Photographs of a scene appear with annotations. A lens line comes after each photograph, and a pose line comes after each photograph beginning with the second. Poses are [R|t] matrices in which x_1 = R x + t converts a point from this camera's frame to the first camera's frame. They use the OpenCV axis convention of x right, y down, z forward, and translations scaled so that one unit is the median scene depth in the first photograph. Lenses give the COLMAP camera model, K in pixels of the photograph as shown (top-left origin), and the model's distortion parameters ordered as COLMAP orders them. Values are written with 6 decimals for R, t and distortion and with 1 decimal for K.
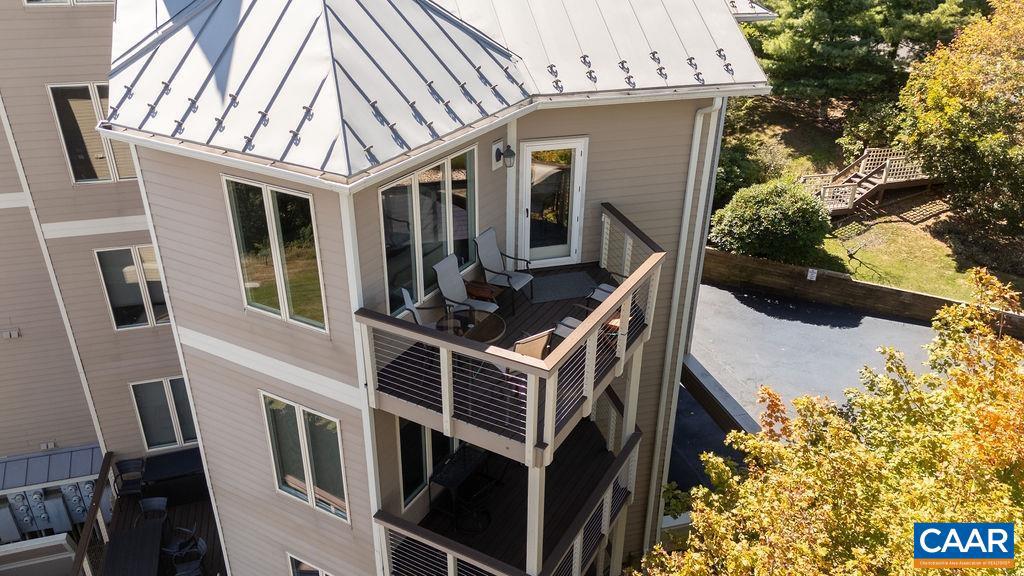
lens RADIAL K [[770.3, 0, 512.0], [0, 770.3, 288.0], [0, 0, 1]] dist [0.044391, -0.060630]
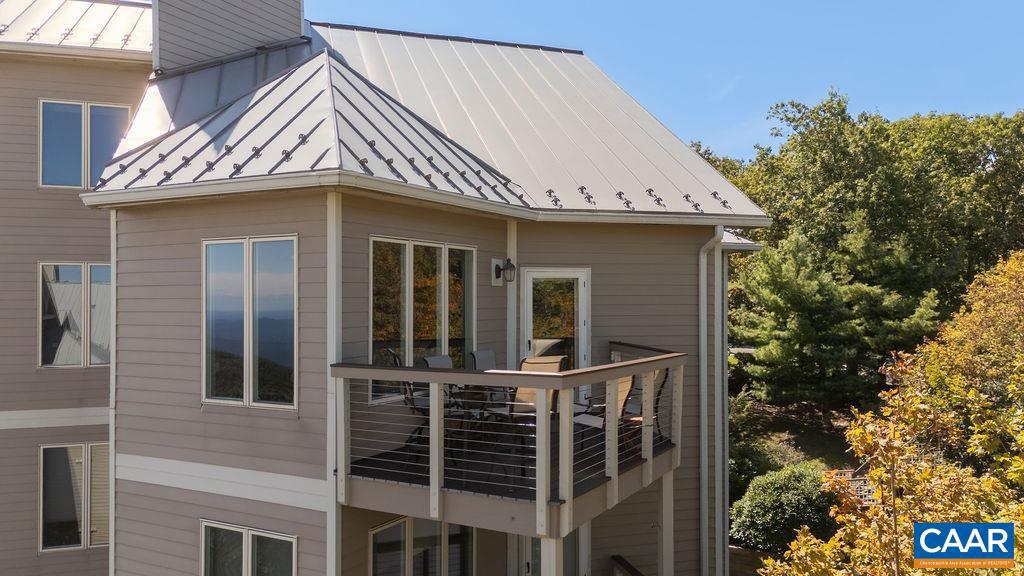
lens RADIAL K [[774.2, 0, 512.0], [0, 774.2, 288.0], [0, 0, 1]] dist [0.030338, -0.006621]
pose [[0.999893, -0.012655, 0.007276, -0.007149], [0.014594, 0.876876, -0.480494, 0.296229], [-0.000300, 0.480549, 0.876968, 0.166324]]
